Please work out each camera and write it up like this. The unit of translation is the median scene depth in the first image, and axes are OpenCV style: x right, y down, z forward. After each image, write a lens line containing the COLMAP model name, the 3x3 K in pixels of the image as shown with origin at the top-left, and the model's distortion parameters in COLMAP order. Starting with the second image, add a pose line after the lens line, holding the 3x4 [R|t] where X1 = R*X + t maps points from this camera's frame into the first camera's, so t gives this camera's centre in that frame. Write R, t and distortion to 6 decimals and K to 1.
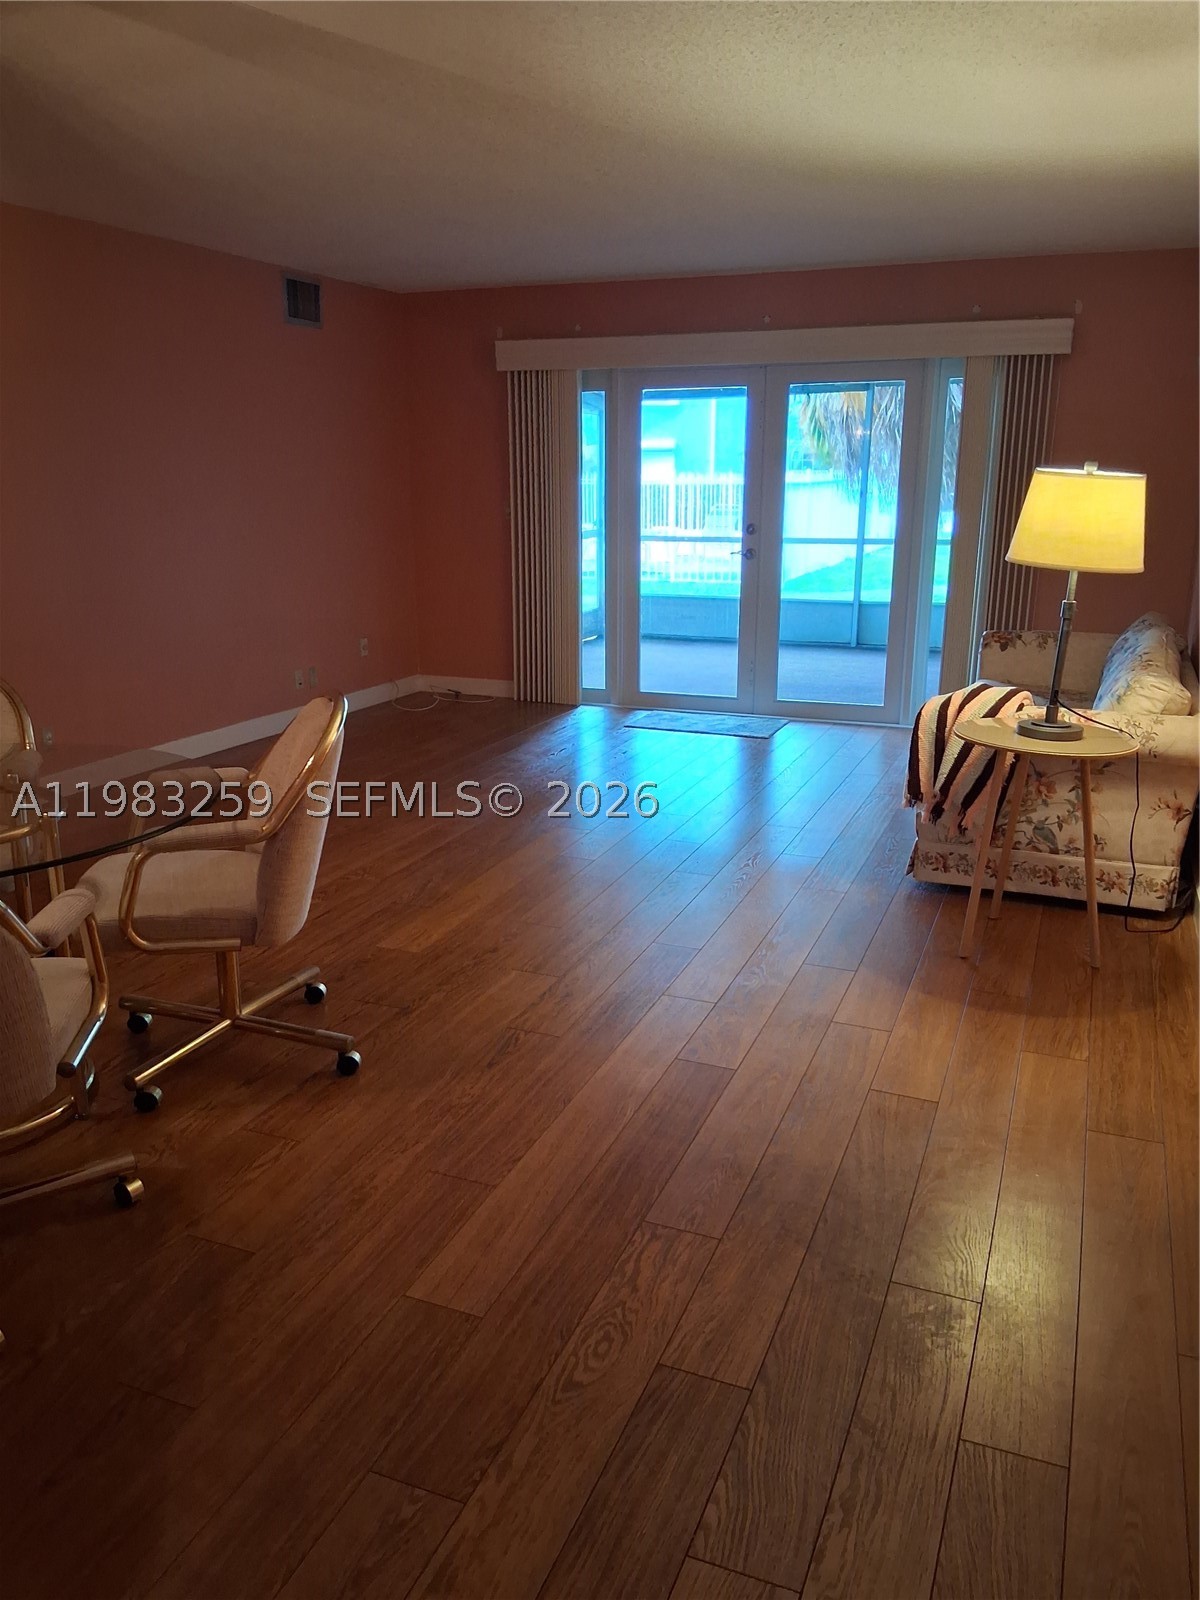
lens RADIAL K [[1209.9, 0, 597.6], [0, 1209.9, 802.4], [0, 0, 1]] dist [0.131731, -0.233545]
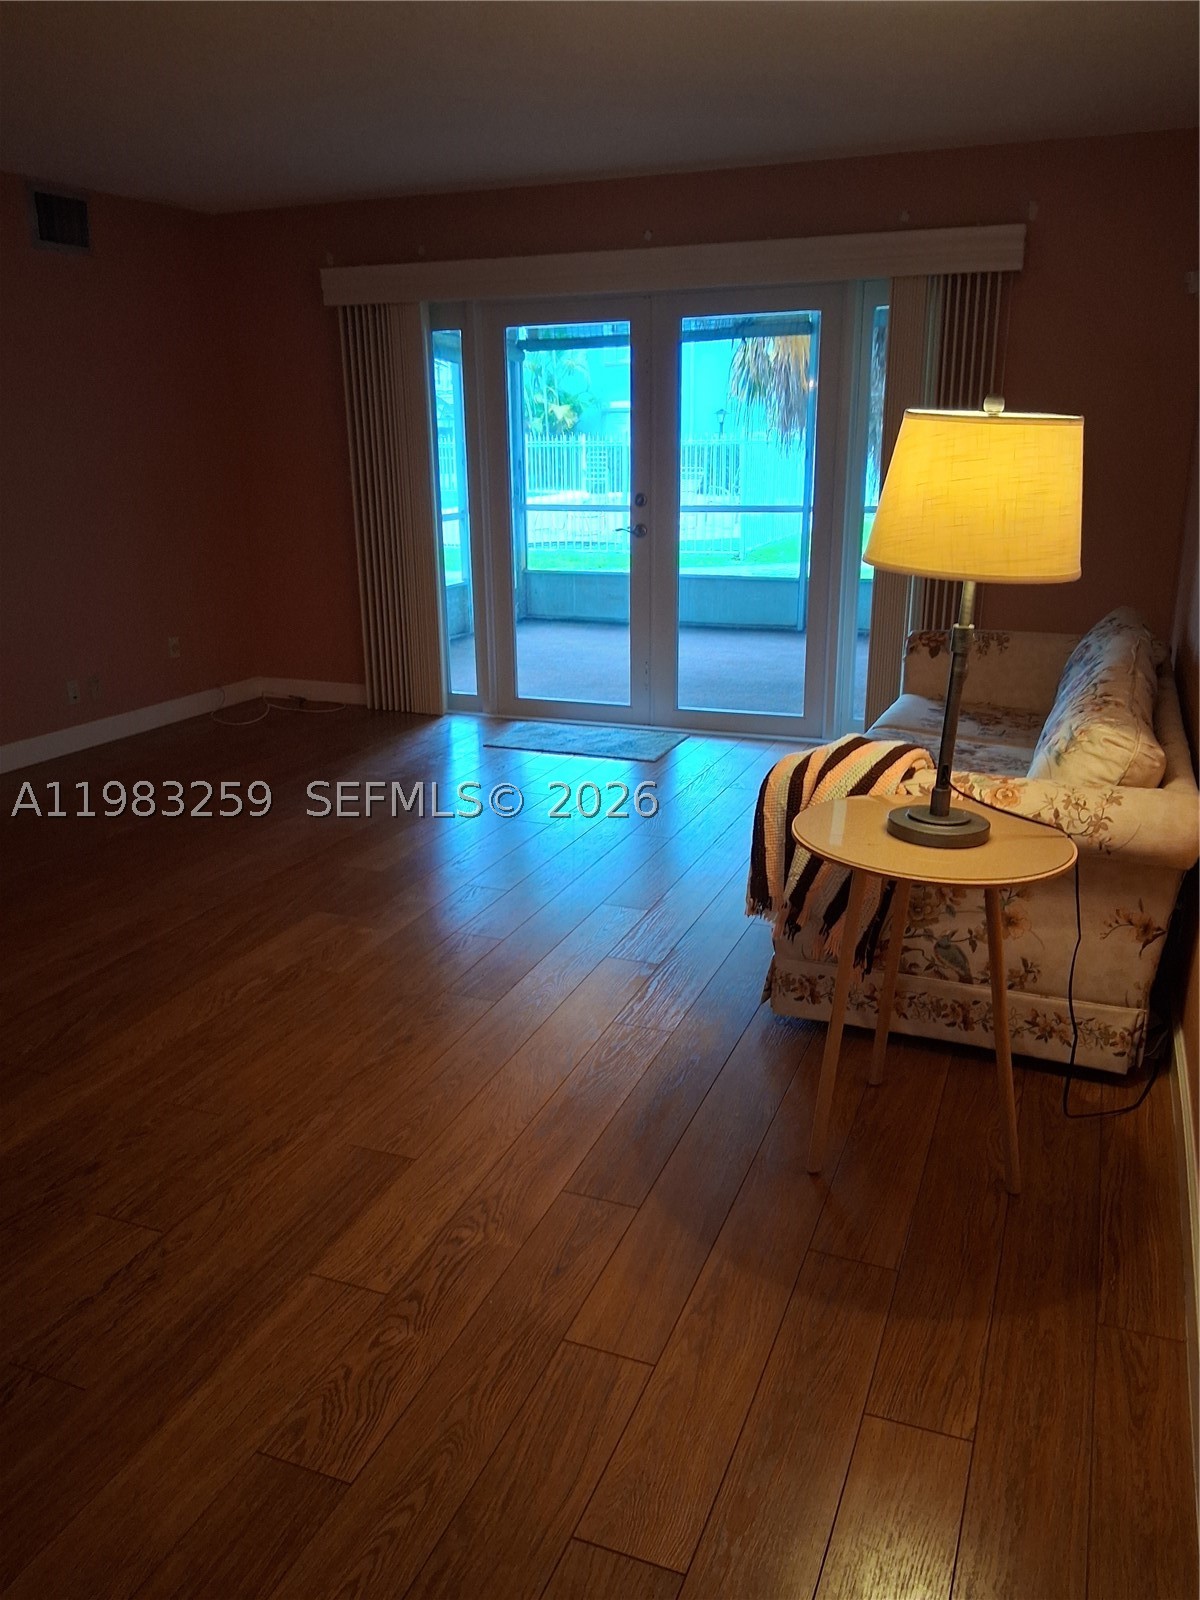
lens RADIAL K [[1209.9, 0, 597.6], [0, 1209.9, 802.4], [0, 0, 1]] dist [0.131731, -0.233545]
pose [[0.999939, -0.011052, 0.000234, 0.182222], [0.011041, 0.999579, 0.026841, -0.085440], [-0.000531, -0.026837, 0.999640, 0.348651]]
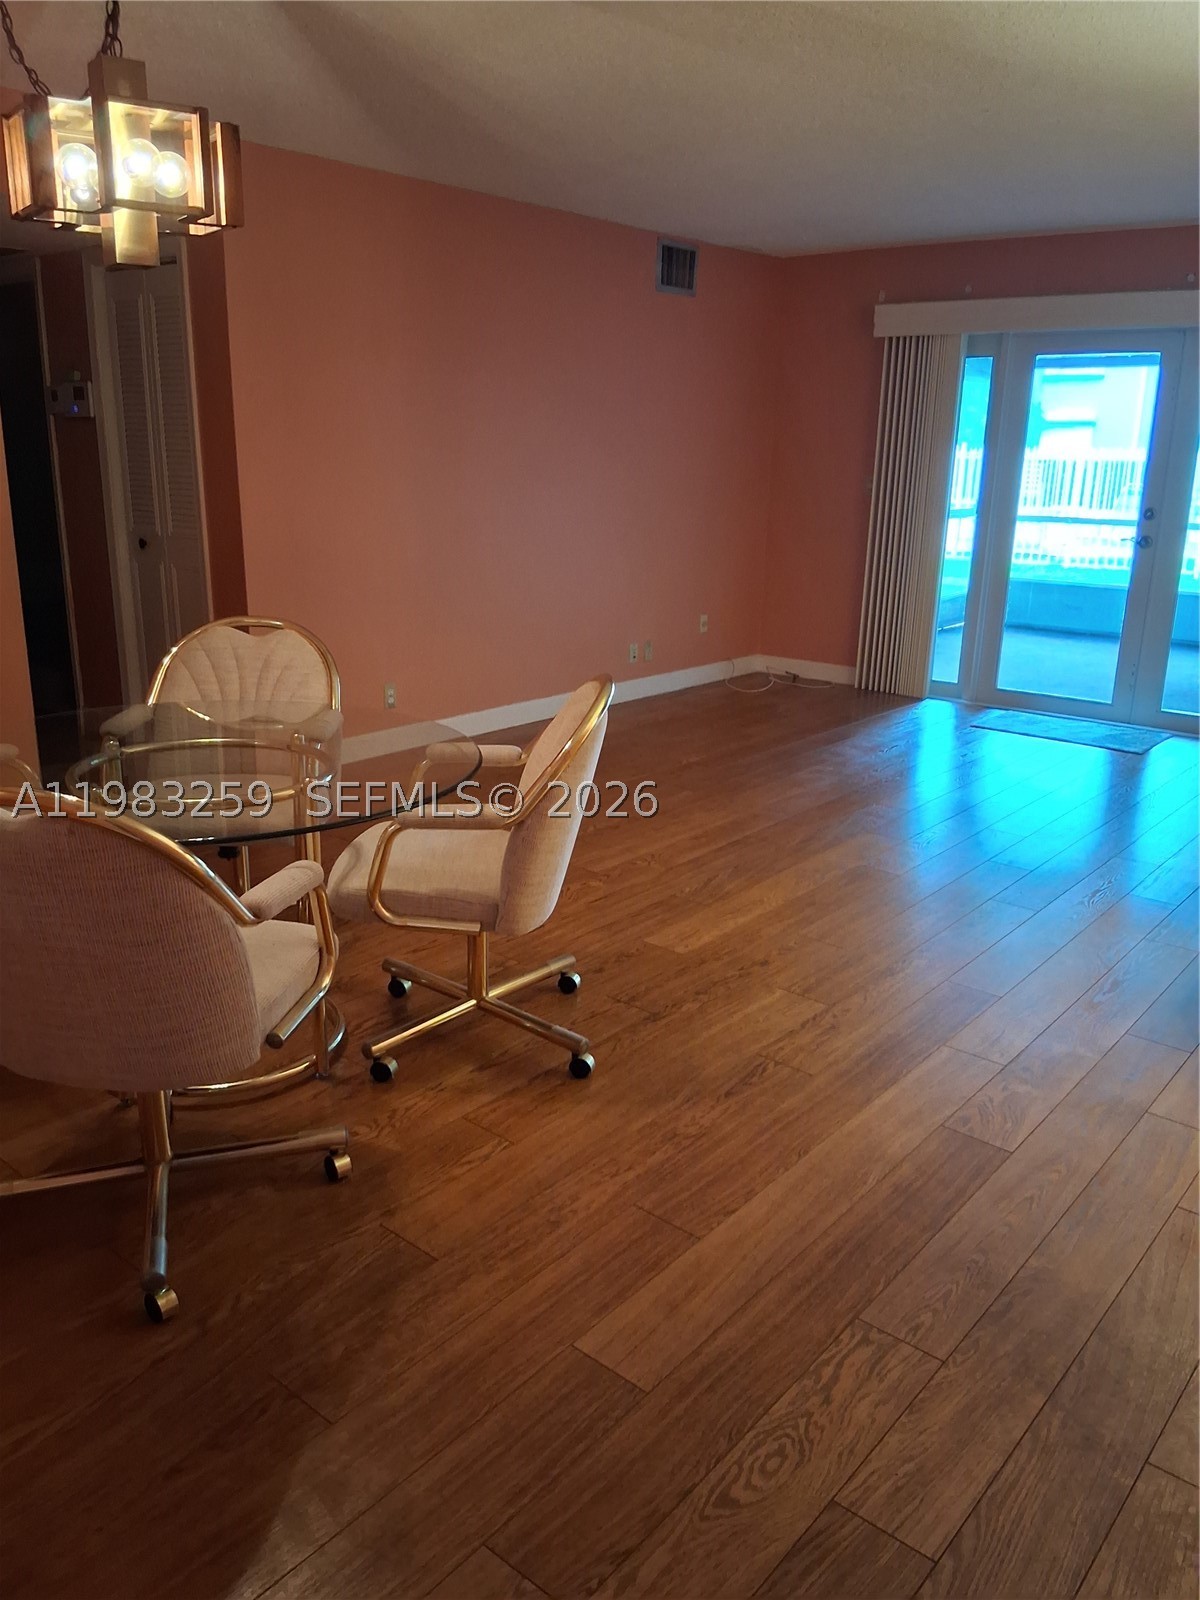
lens RADIAL K [[1209.9, 0, 597.6], [0, 1209.9, 802.4], [0, 0, 1]] dist [0.131731, -0.233545]
pose [[0.952240, 0.104876, -0.286775, 0.046177], [-0.098816, 0.994470, 0.035566, -0.020581], [0.288919, -0.005529, 0.957338, 0.072783]]
